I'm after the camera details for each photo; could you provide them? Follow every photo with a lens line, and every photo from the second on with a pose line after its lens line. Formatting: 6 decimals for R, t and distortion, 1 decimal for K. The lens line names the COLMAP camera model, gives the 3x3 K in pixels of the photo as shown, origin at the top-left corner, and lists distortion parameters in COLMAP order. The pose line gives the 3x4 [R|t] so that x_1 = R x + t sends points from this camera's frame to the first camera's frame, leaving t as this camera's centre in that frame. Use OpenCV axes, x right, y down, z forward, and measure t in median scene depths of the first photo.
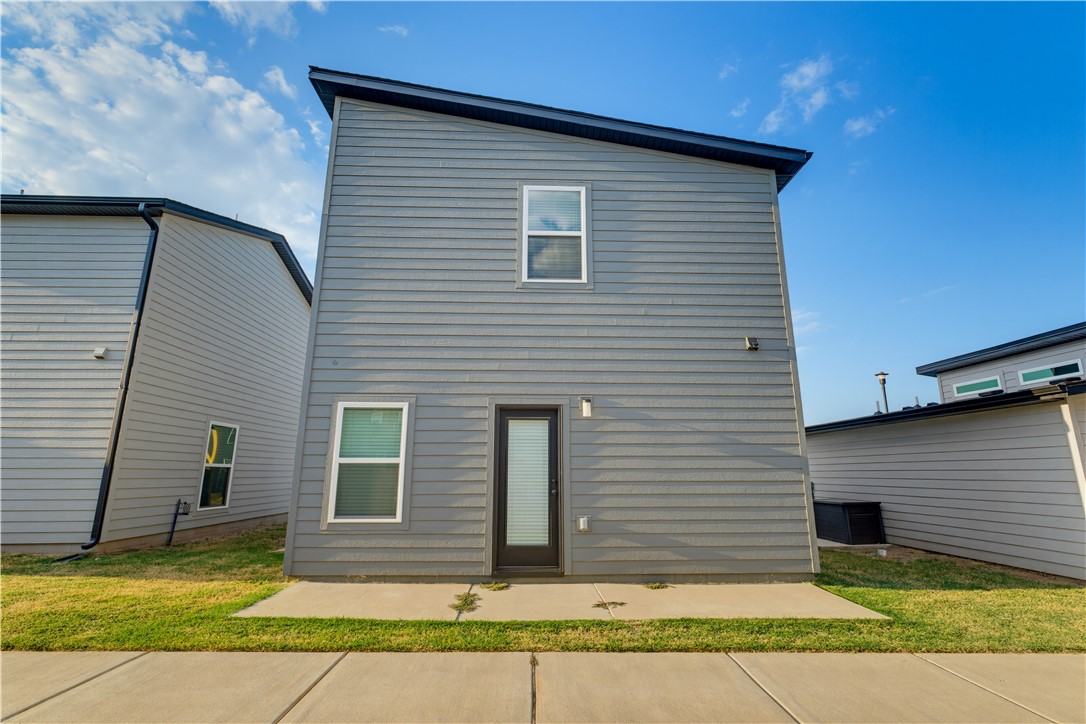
lens RADIAL K [[491.3, 0, 543.3], [0, 491.3, 361.5], [0, 0, 1]] dist [0.001626, -0.000233]
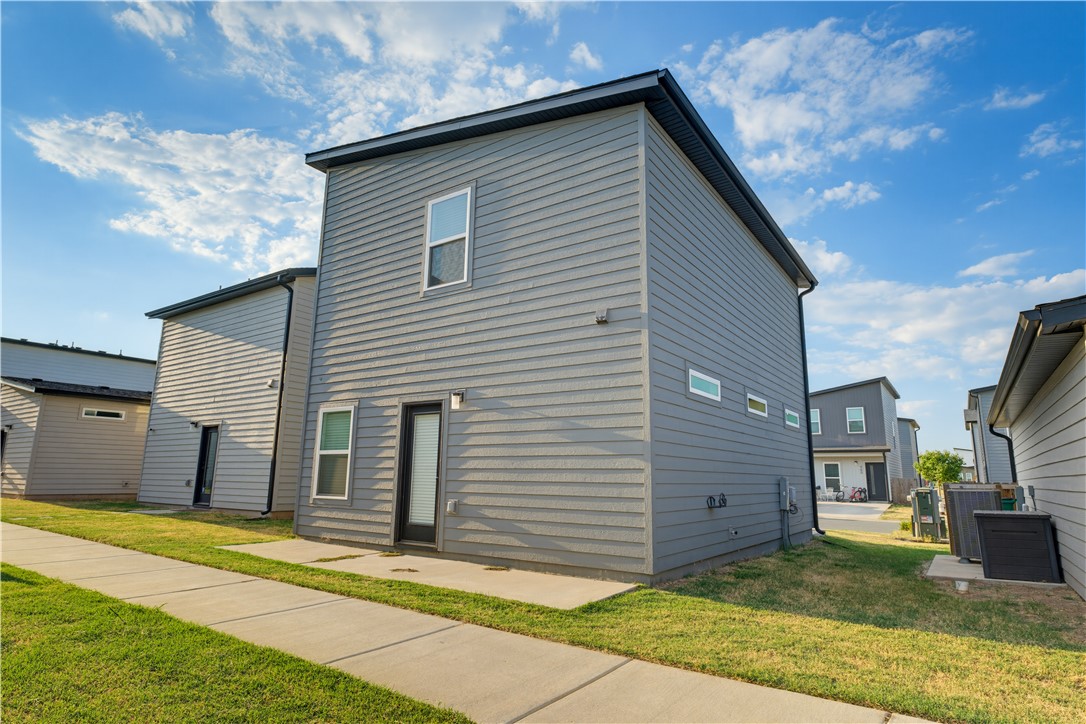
lens RADIAL K [[589.9, 0, 544.6], [0, 589.9, 361.8], [0, 0, 1]] dist [0.001424, -0.000038]
pose [[0.804234, -0.104229, -0.585102, 1.000005], [0.118927, 0.992813, -0.013391, 0.049533], [0.582292, -0.058815, 0.810849, 0.071248]]
